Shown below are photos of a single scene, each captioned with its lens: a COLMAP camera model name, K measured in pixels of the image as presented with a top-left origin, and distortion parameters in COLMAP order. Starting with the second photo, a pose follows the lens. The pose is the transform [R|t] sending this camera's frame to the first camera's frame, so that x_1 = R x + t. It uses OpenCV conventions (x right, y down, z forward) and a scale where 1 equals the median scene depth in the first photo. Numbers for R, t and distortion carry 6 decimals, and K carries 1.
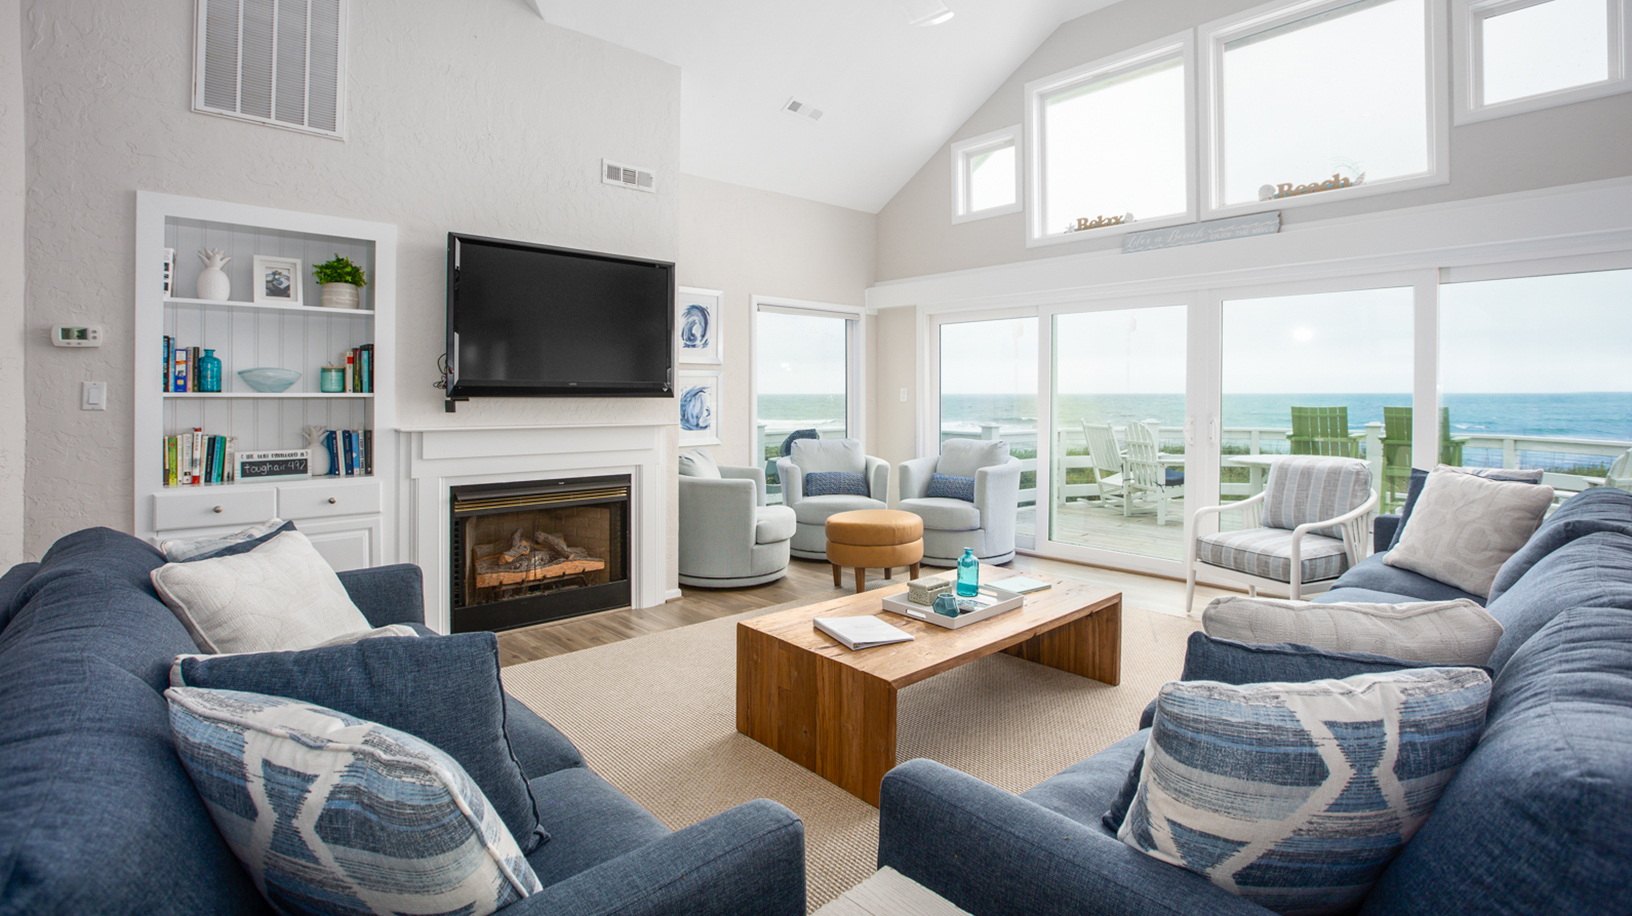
lens RADIAL K [[772.4, 0, 820.2], [0, 772.4, 400.5], [0, 0, 1]] dist [0.000804, 0.000068]
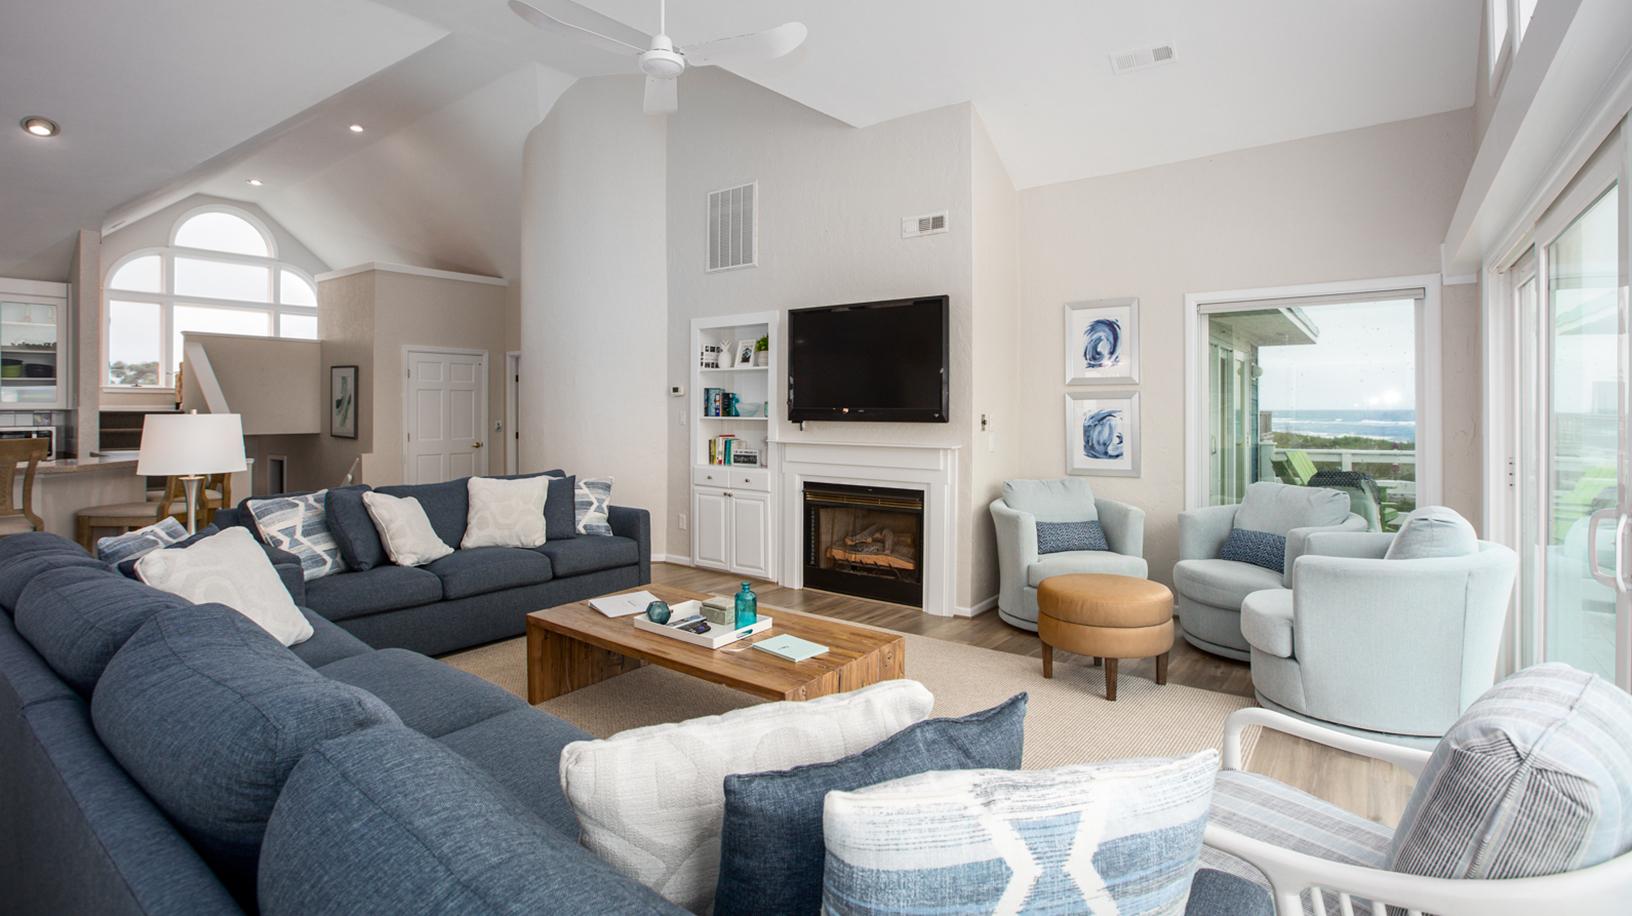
lens RADIAL K [[772.4, 0, 820.2], [0, 772.4, 400.5], [0, 0, 1]] dist [0.000804, 0.000068]
pose [[0.205415, -0.011117, -0.978612, 0.848845], [-0.005258, 0.999909, -0.012463, -0.021155], [0.978661, 0.007706, 0.205338, 0.643748]]
